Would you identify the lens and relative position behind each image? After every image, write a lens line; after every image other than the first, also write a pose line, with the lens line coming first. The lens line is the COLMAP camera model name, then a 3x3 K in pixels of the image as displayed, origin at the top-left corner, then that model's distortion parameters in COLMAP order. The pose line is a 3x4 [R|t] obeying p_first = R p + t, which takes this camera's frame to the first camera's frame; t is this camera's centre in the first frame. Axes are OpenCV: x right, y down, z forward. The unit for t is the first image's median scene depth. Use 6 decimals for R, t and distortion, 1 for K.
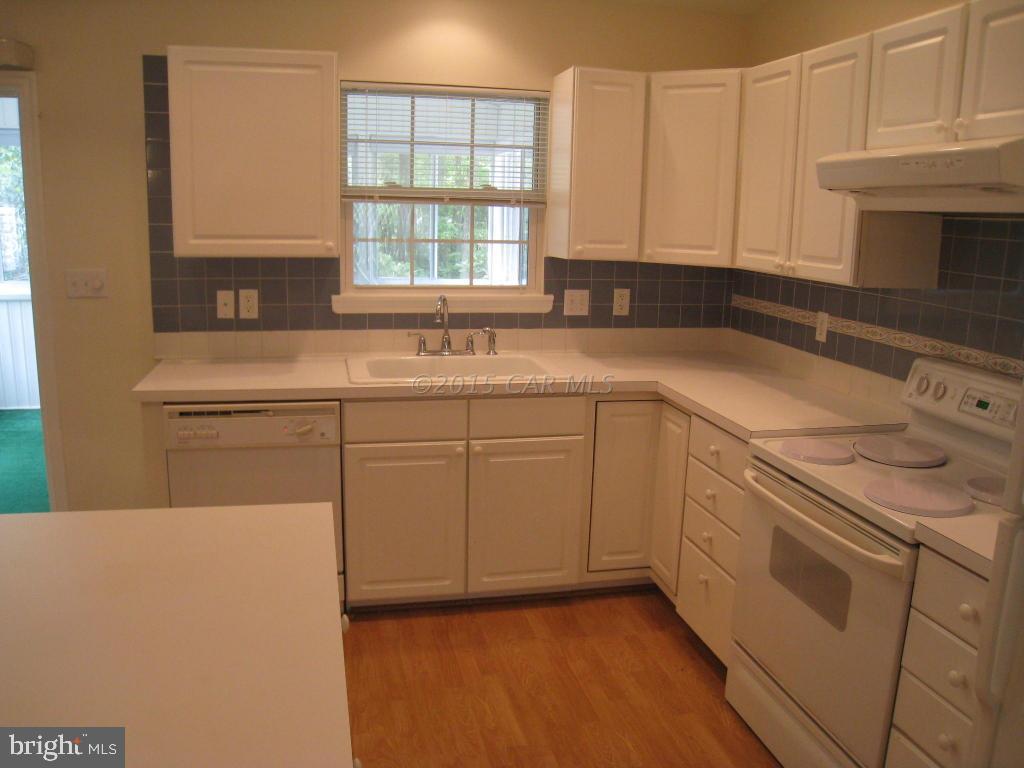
lens RADIAL K [[842.8, 0, 516.6], [0, 842.8, 389.6], [0, 0, 1]] dist [-0.168624, 0.110127]
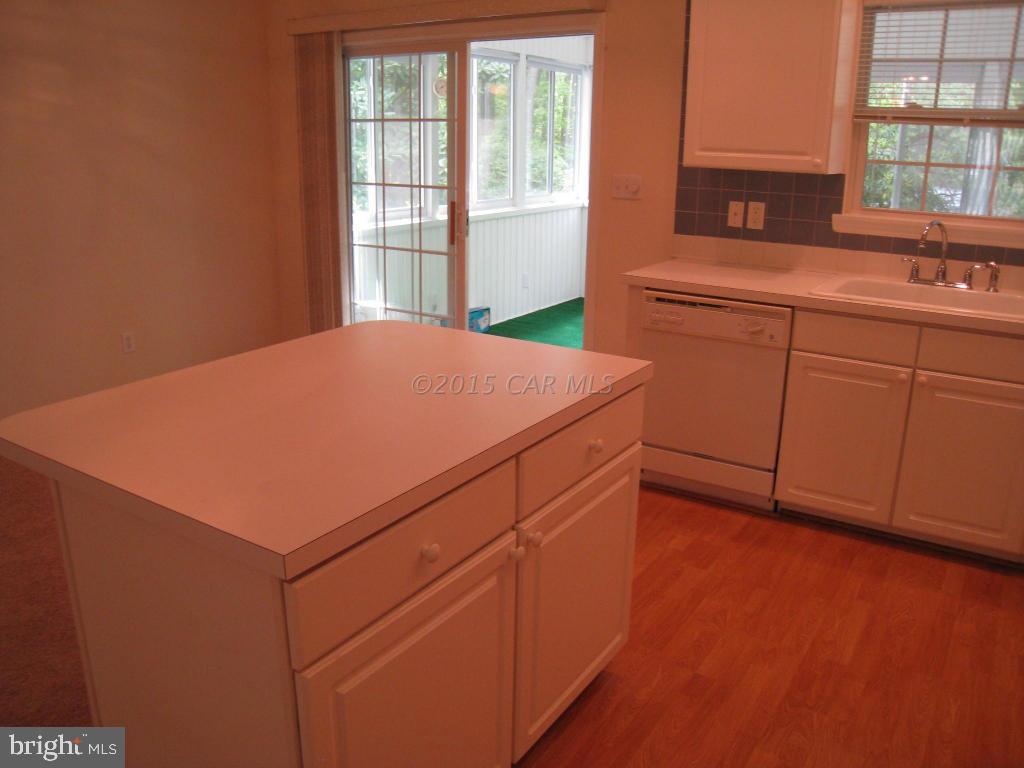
lens RADIAL K [[842.8, 0, 511.4], [0, 842.8, 387.0], [0, 0, 1]] dist [-0.168624, 0.110127]
pose [[0.694510, 0.191541, -0.693519, 0.257721], [-0.143837, 0.981417, 0.127012, 0.026699], [0.704959, 0.011543, 0.709154, 0.009542]]
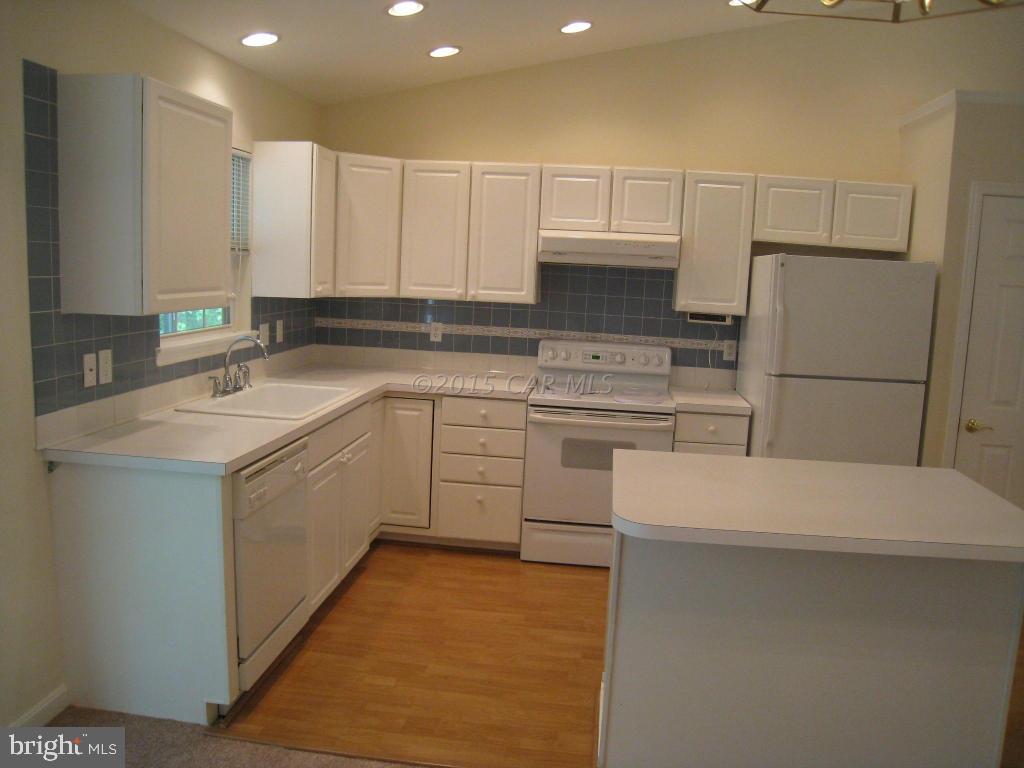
lens RADIAL K [[842.8, 0, 526.9], [0, 842.8, 382.9], [0, 0, 1]] dist [-0.168624, 0.110127]
pose [[0.329221, -0.142603, 0.933423, -1.017718], [0.158385, 0.982865, 0.094294, -0.101243], [-0.930875, 0.116796, 0.346166, 0.307350]]
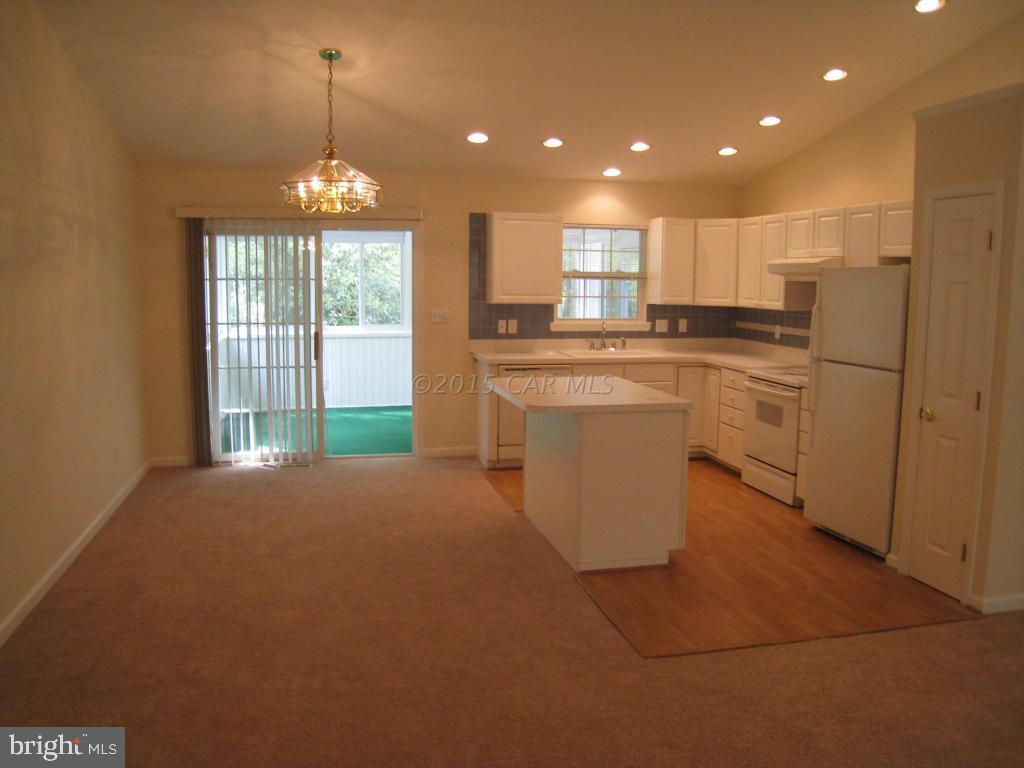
lens RADIAL K [[842.8, 0, 513.9], [0, 842.8, 385.3], [0, 0, 1]] dist [-0.168624, 0.110127]
pose [[0.999861, -0.015969, -0.004804, -0.325359], [0.015531, 0.996642, -0.080391, 0.231150], [0.006072, 0.080305, 0.996752, -1.196030]]
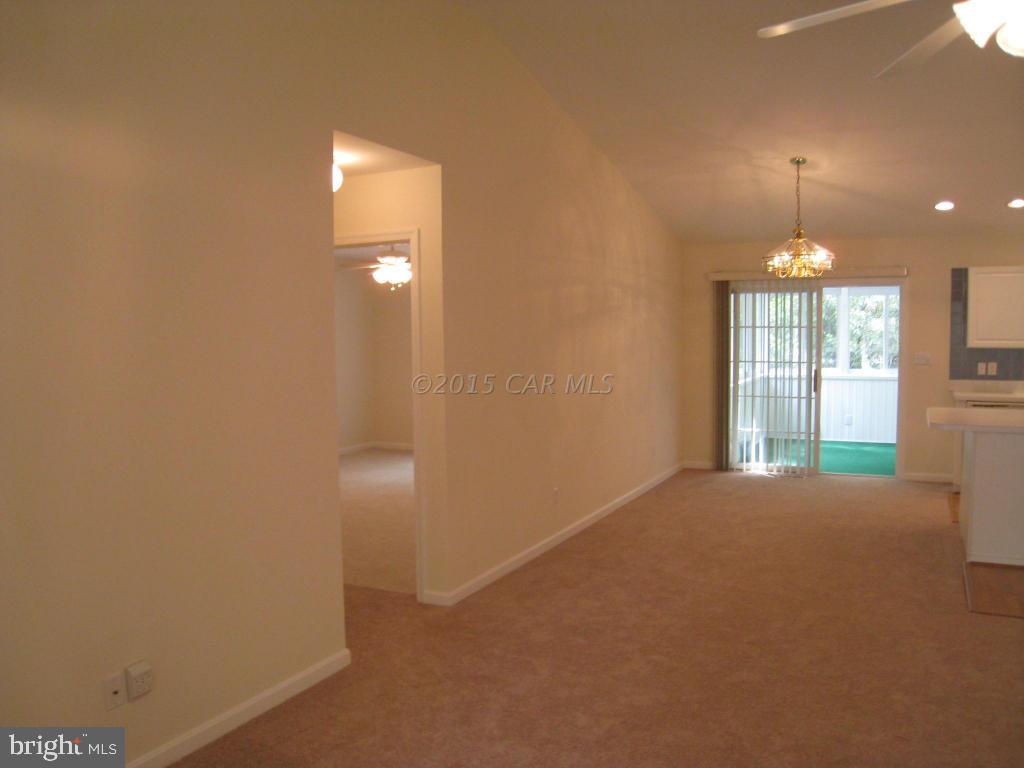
lens RADIAL K [[842.8, 0, 512.9], [0, 842.8, 391.4], [0, 0, 1]] dist [-0.168624, 0.110127]
pose [[0.770164, 0.013067, -0.637712, 0.089598], [-0.101782, 0.989497, -0.102647, 0.348831], [0.629673, 0.143963, 0.763405, -1.665603]]
